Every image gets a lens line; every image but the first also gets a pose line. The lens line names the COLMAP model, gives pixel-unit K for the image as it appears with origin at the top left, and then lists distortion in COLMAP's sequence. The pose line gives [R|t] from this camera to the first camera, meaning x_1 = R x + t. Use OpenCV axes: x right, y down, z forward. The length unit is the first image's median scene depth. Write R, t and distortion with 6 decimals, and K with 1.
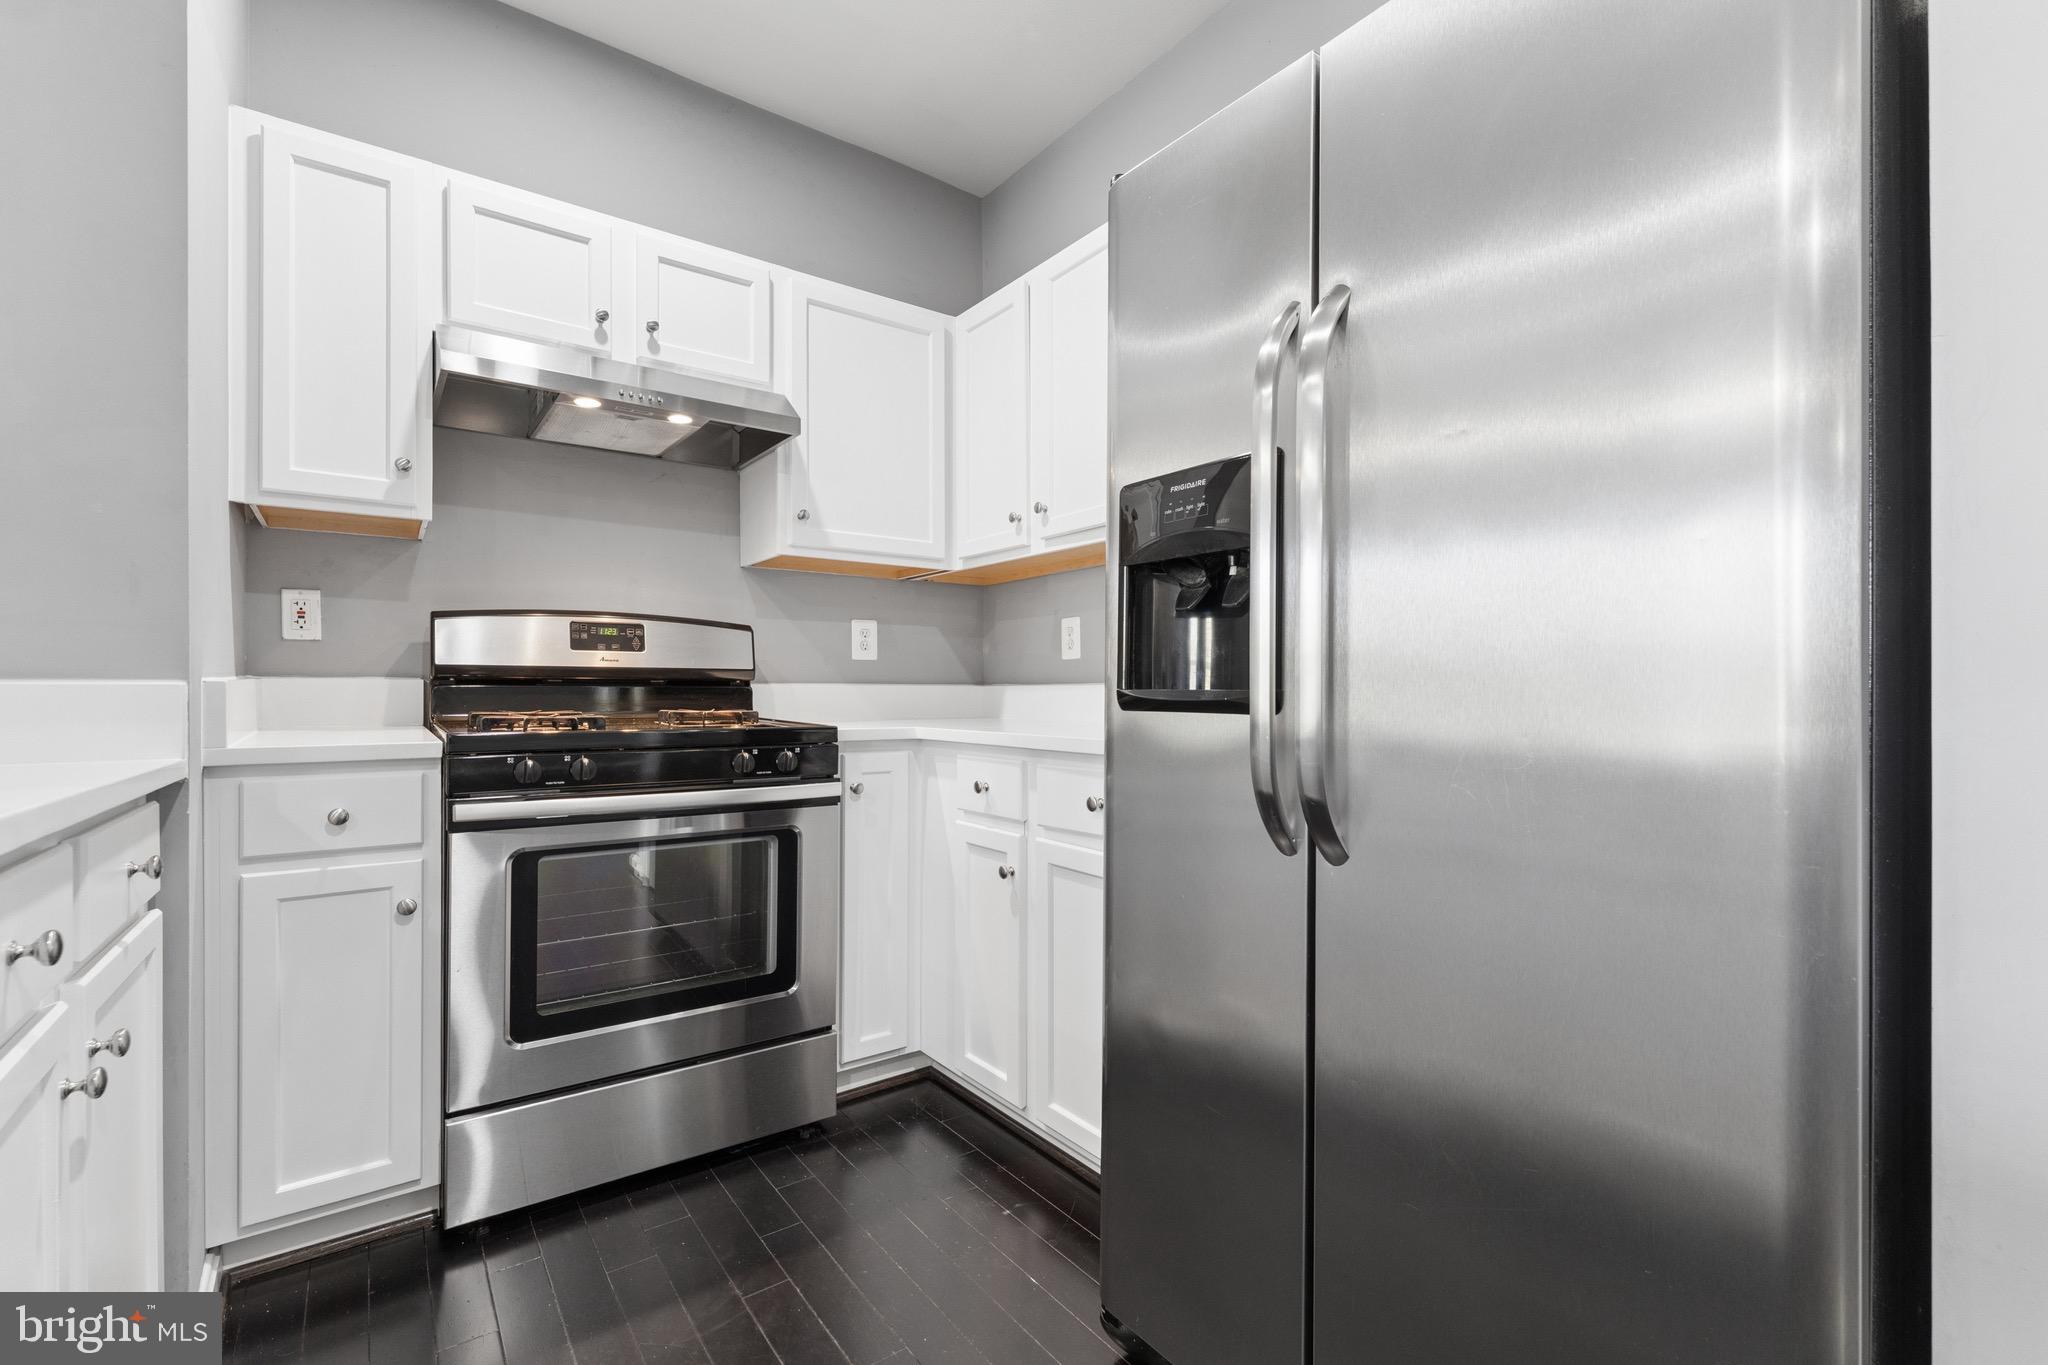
lens RADIAL K [[873.9, 0, 1007.7], [0, 873.9, 688.6], [0, 0, 1]] dist [-0.003218, -0.000077]
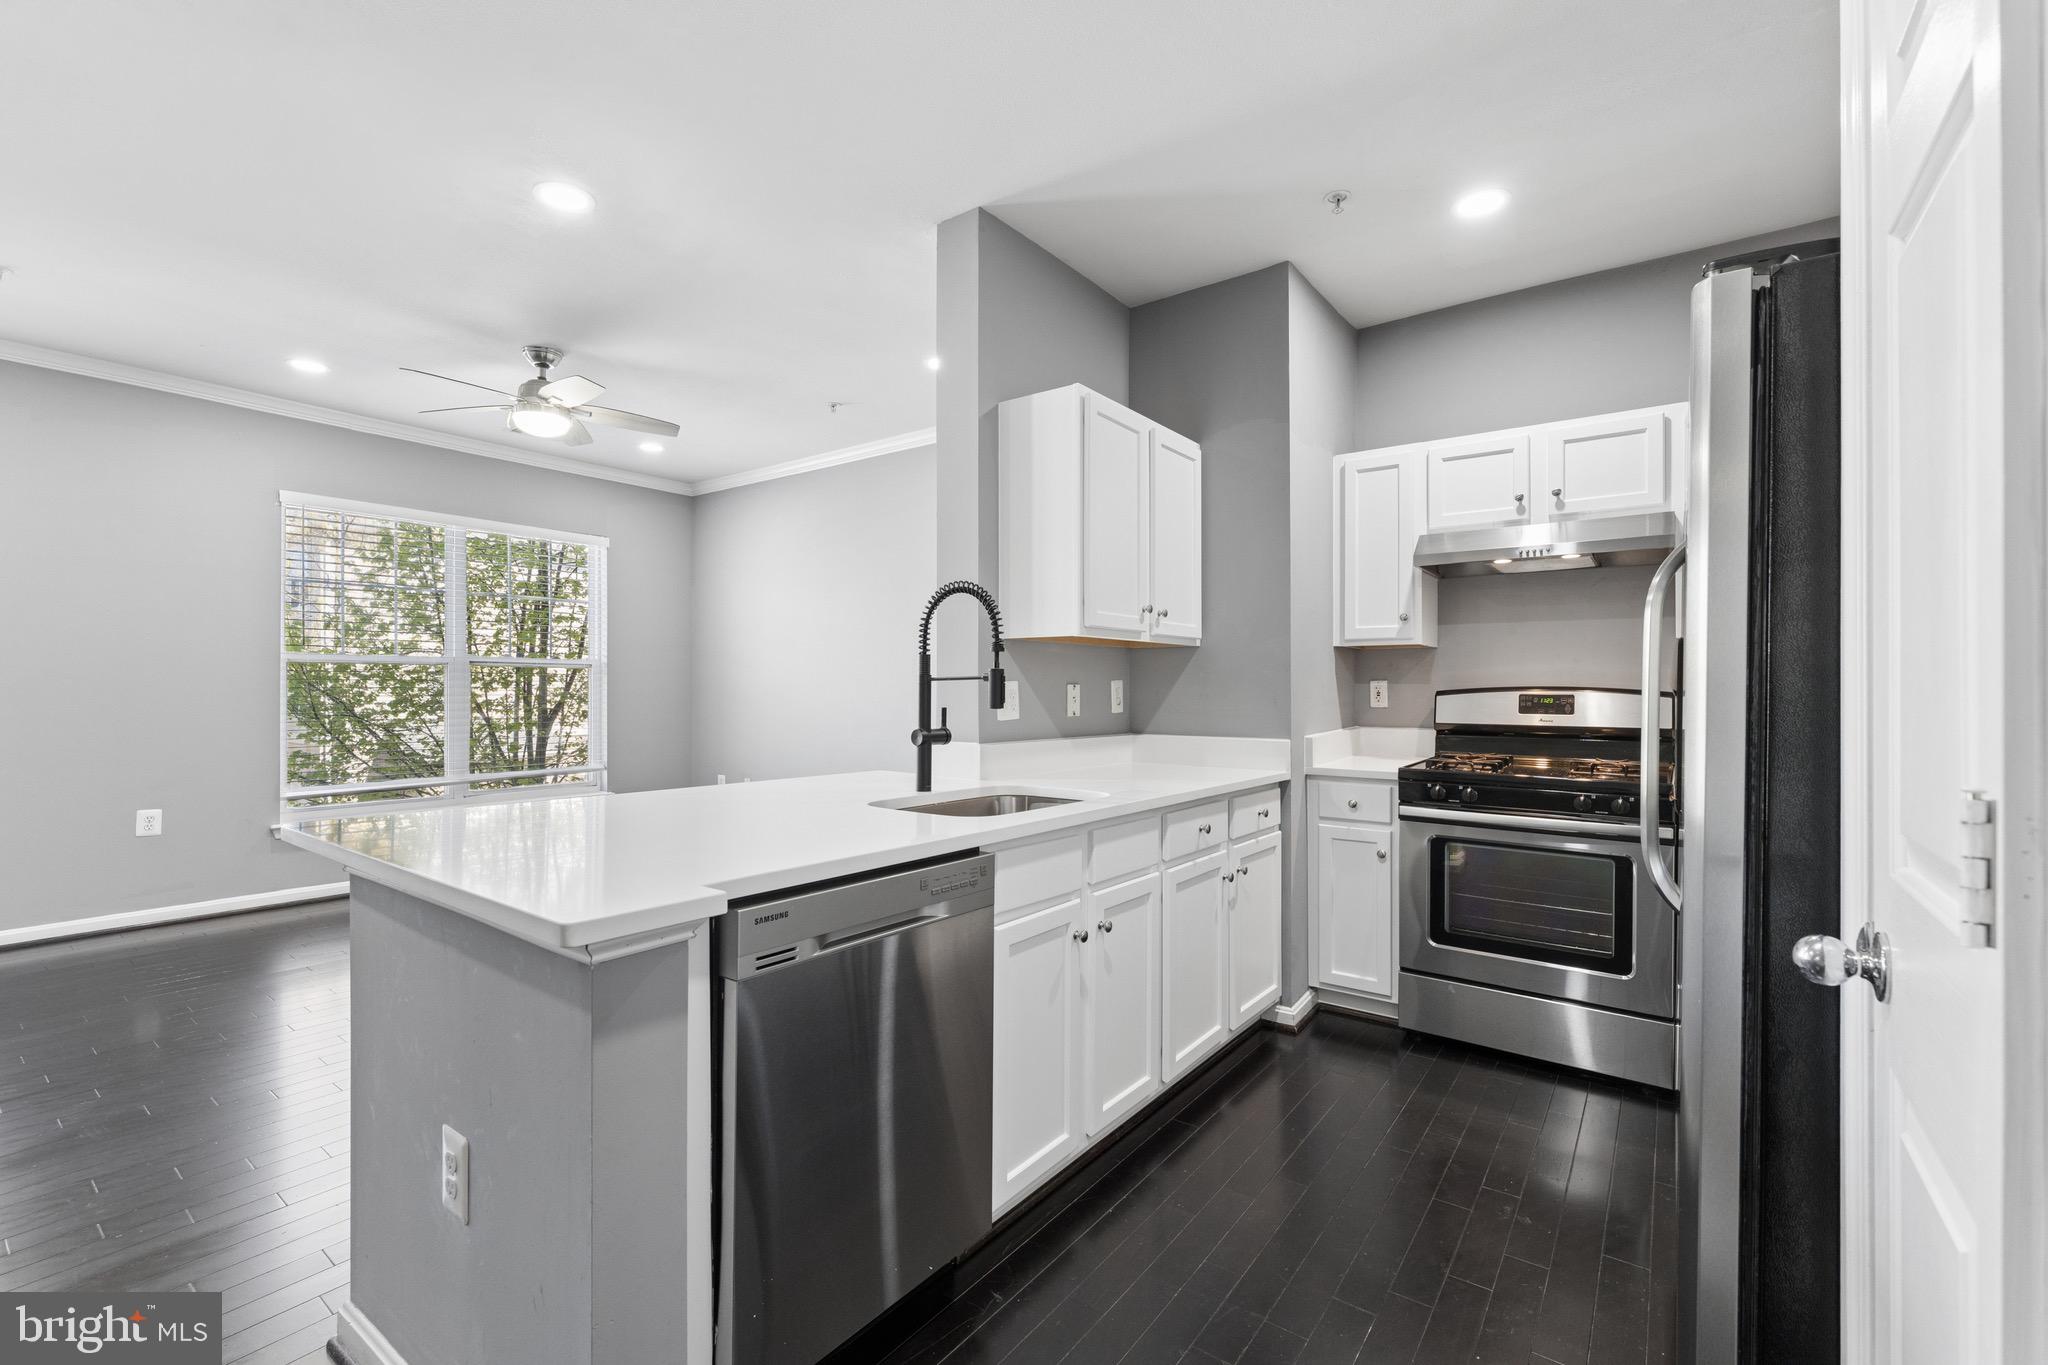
lens RADIAL K [[873.9, 0, 1016.0], [0, 873.9, 684.2], [0, 0, 1]] dist [-0.003218, -0.000077]
pose [[0.287354, -0.000638, -0.957824, 0.756353], [0.000065, 1.000000, -0.000646, -0.103892], [0.957825, 0.000124, 0.287354, -0.282243]]
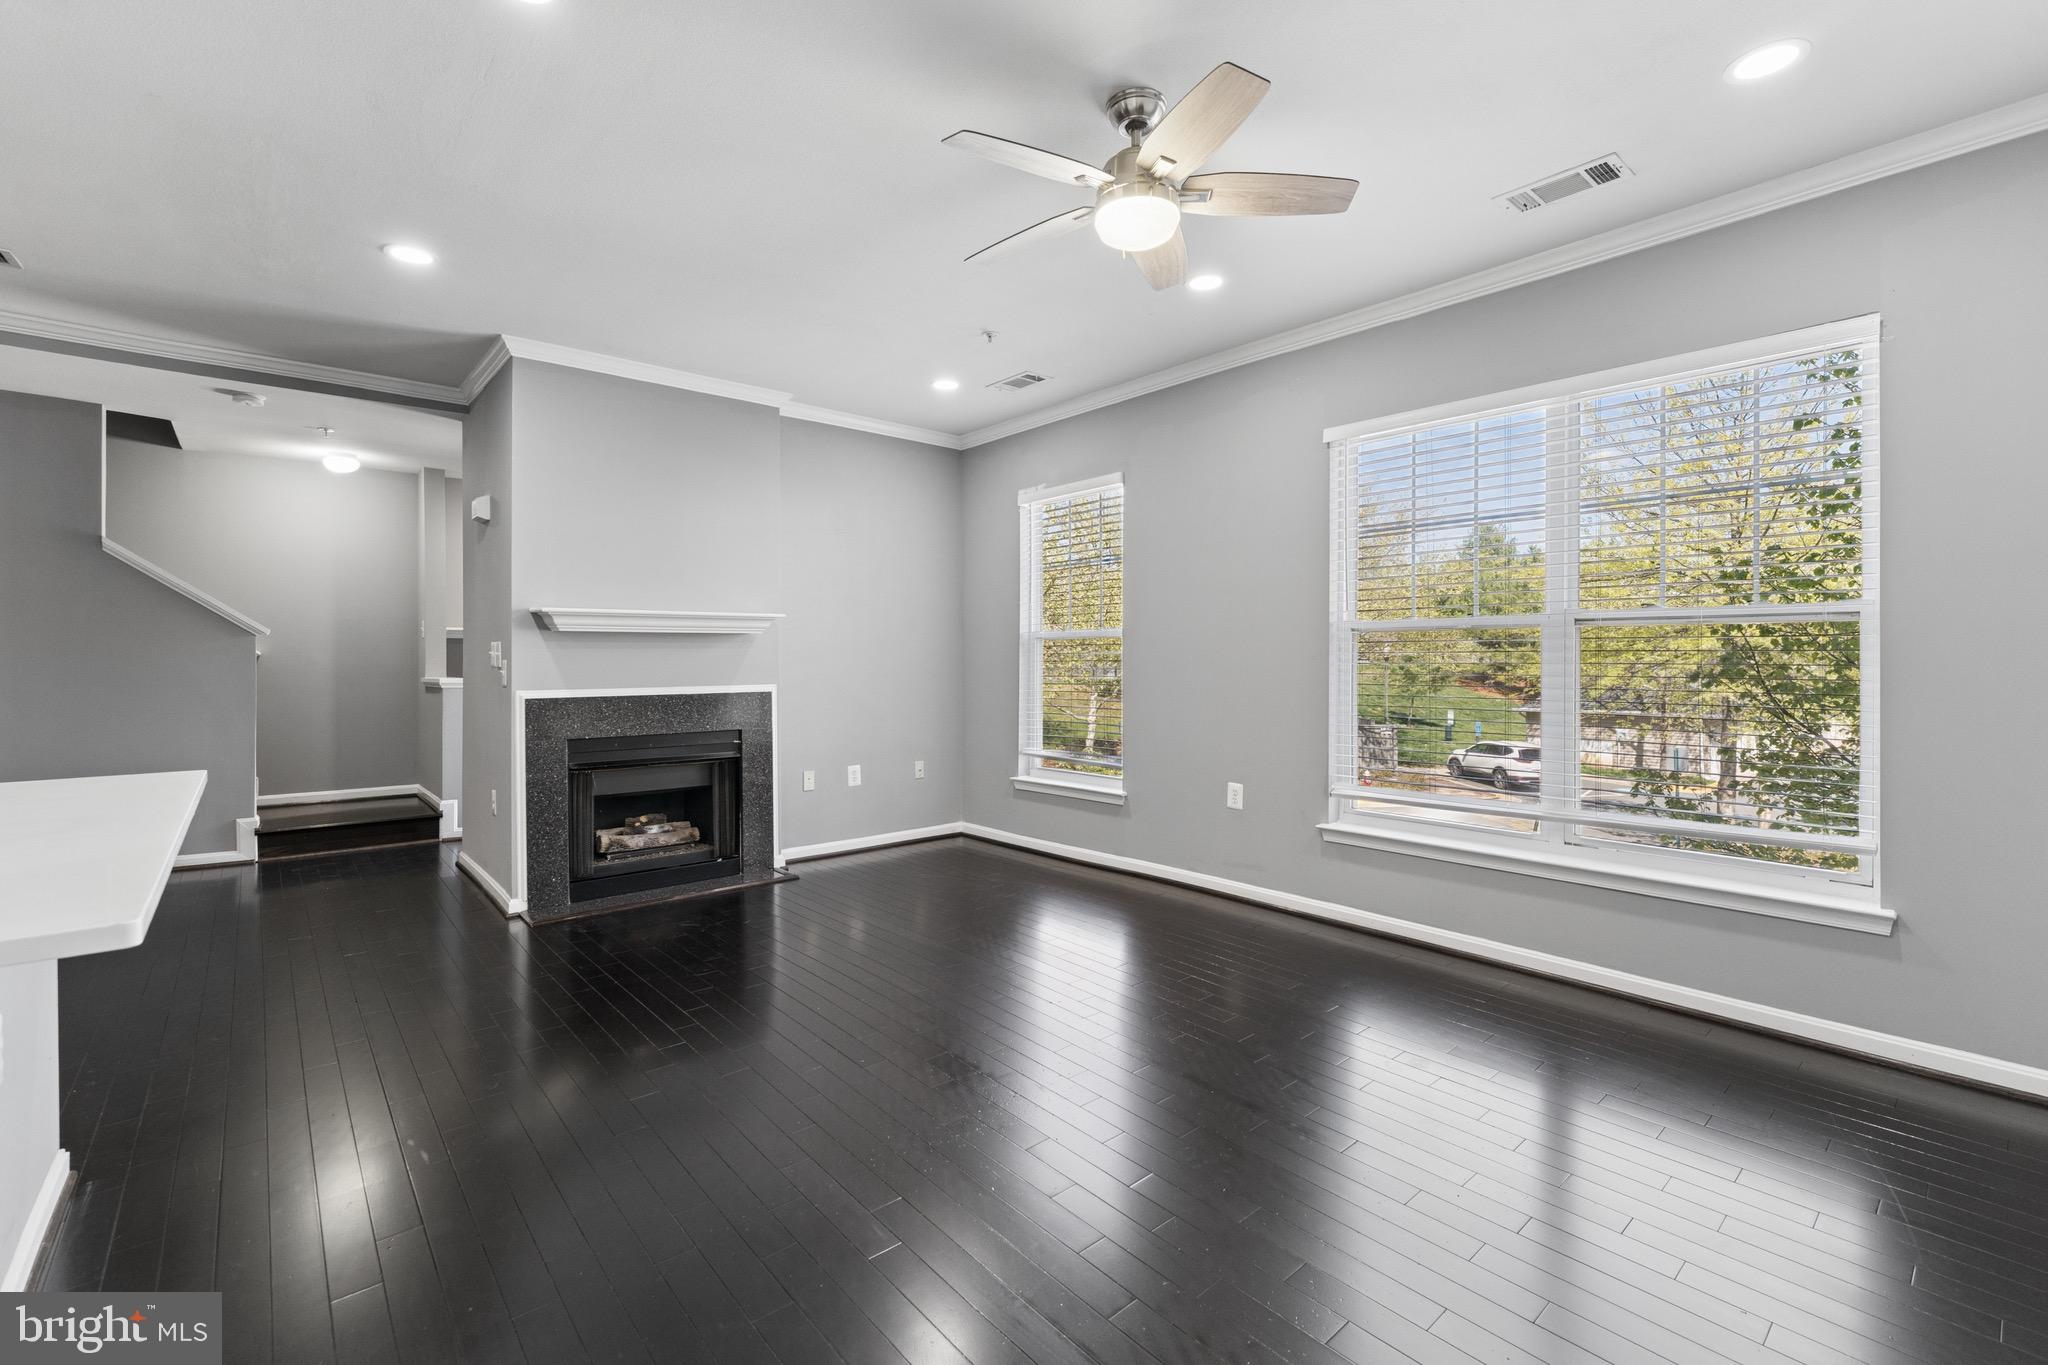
lens RADIAL K [[873.9, 0, 1016.8], [0, 873.9, 663.9], [0, 0, 1]] dist [-0.003218, -0.000077]
pose [[-0.997207, 0.002890, -0.074630, -1.220214], [0.002794, 0.999995, 0.001394, -0.098303], [0.074634, 0.001181, -0.997210, 0.421816]]
